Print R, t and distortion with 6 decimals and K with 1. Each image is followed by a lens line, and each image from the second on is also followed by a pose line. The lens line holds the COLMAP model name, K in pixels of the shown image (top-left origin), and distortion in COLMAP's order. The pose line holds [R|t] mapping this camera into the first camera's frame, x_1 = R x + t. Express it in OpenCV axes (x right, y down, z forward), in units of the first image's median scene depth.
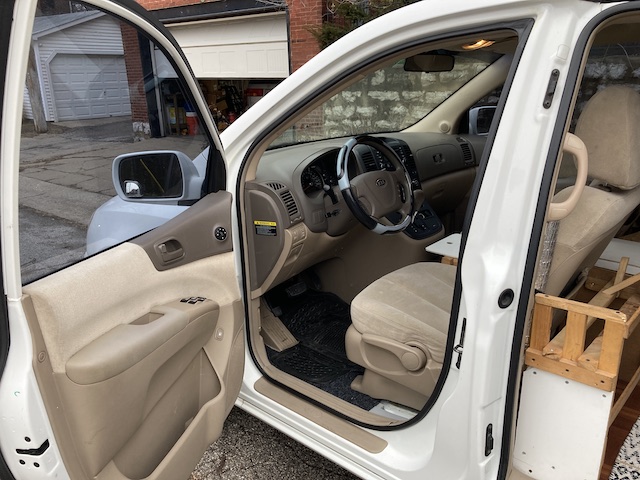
lens RADIAL K [[510.2, 0, 320.0], [0, 510.2, 240.0], [0, 0, 1]] dist [-0.003771, -0.003523]
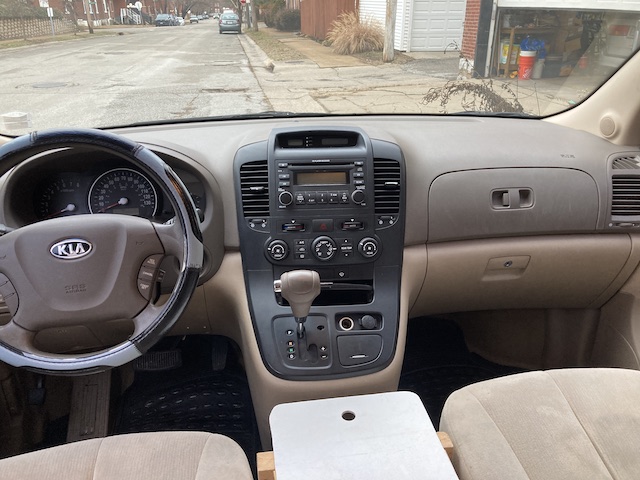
lens RADIAL K [[510.2, 0, 320.0], [0, 510.2, 240.0], [0, 0, 1]] dist [-0.003771, -0.003523]
pose [[0.739908, 0.290304, -0.606844, 0.092720], [-0.216886, 0.956866, 0.193307, -0.042204], [0.636787, -0.011413, 0.770956, 0.136575]]
